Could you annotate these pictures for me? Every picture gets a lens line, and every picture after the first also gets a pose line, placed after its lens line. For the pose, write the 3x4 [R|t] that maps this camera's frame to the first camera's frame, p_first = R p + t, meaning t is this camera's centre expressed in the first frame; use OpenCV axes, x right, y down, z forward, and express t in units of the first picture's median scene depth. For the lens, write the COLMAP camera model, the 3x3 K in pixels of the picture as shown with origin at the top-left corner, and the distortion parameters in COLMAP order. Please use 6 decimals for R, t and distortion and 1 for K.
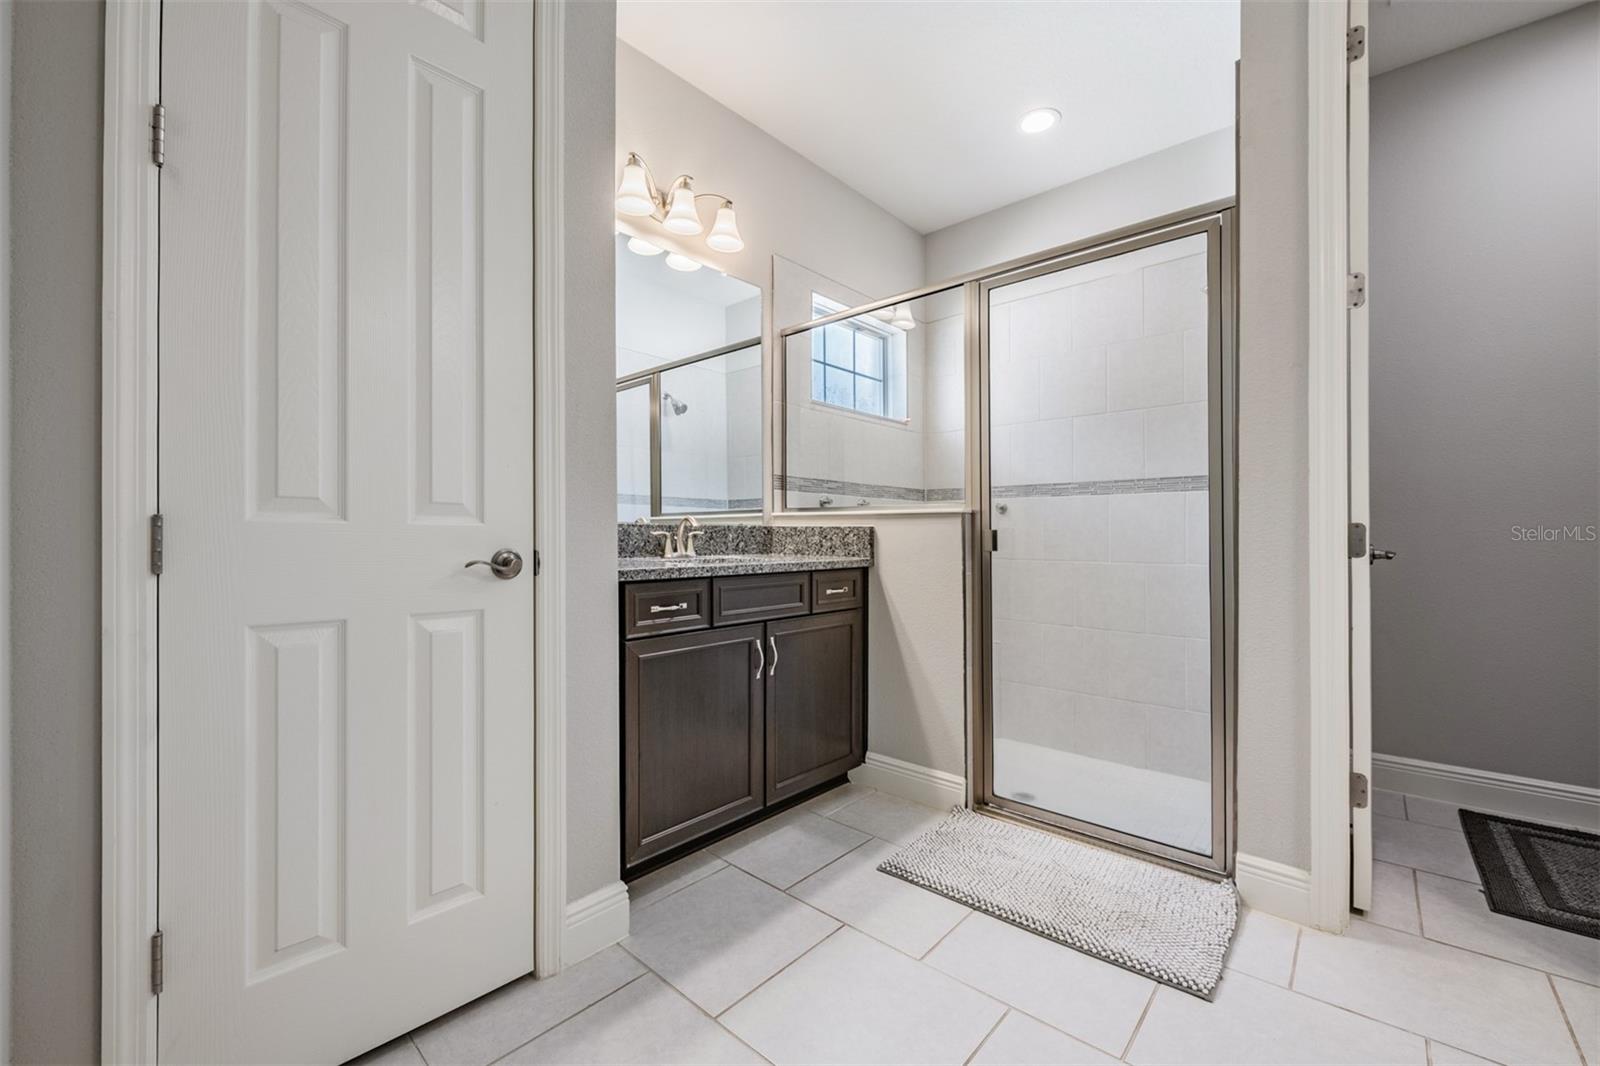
lens RADIAL K [[637.9, 0, 798.5], [0, 637.9, 499.1], [0, 0, 1]] dist [-0.019861, -0.000130]
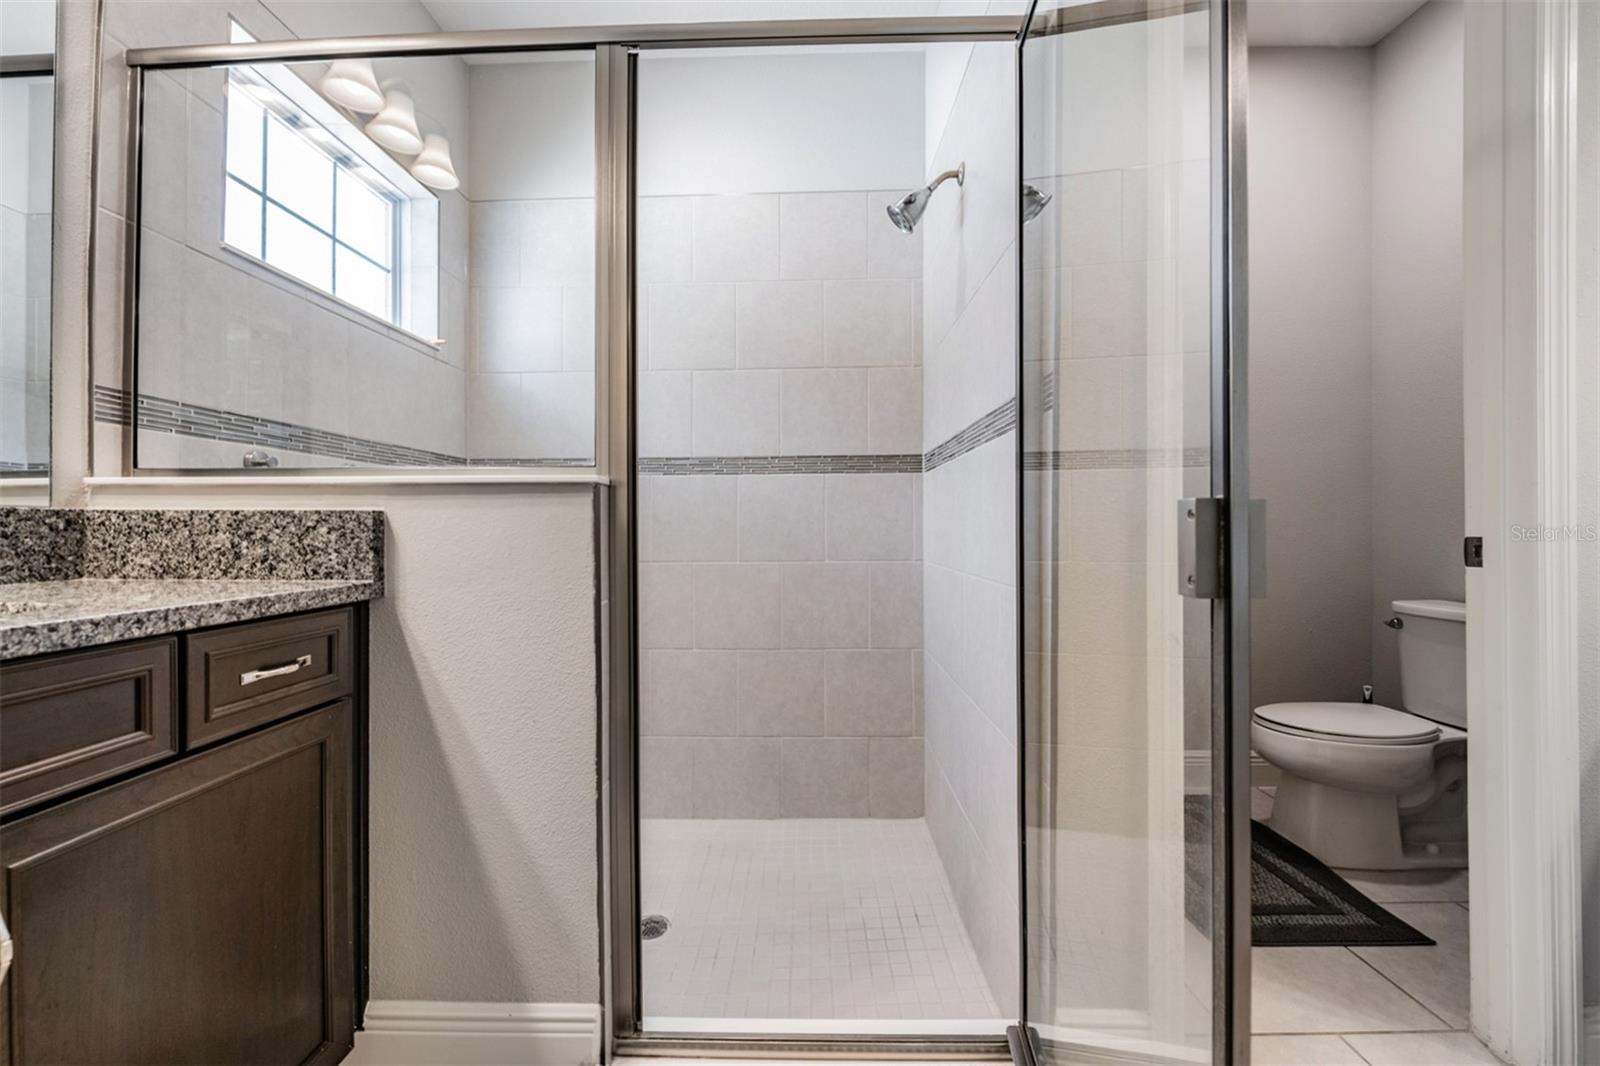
lens RADIAL K [[634.5, 0, 794.6], [0, 634.5, 524.7], [0, 0, 1]] dist [-0.010243, -0.000165]
pose [[0.753418, -0.003822, 0.657531, 0.042625], [-0.029651, 0.998768, 0.039781, 0.026218], [-0.656873, -0.049468, 0.752377, 0.466196]]
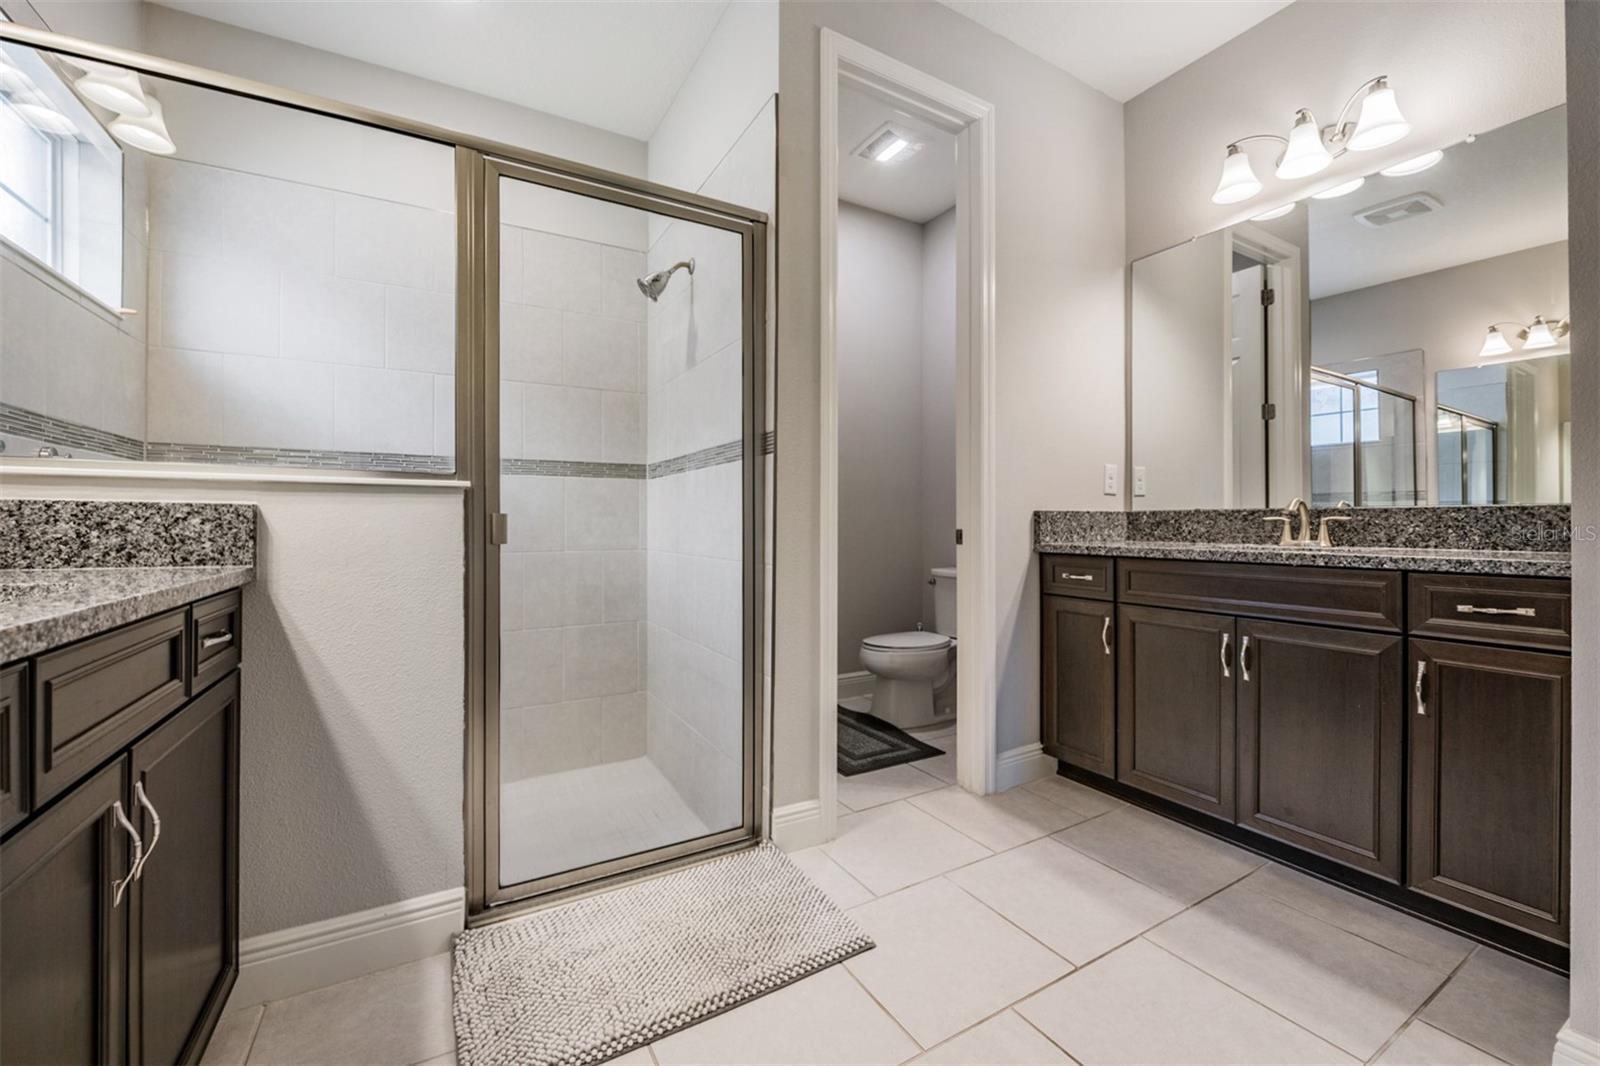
lens RADIAL K [[637.9, 0, 798.5], [0, 637.9, 499.1], [0, 0, 1]] dist [-0.019861, -0.000130]
pose [[0.302838, 0.033720, 0.952445, -0.238784], [-0.053400, 0.998404, -0.018368, 0.024175], [-0.951545, -0.045298, 0.304155, 0.422145]]
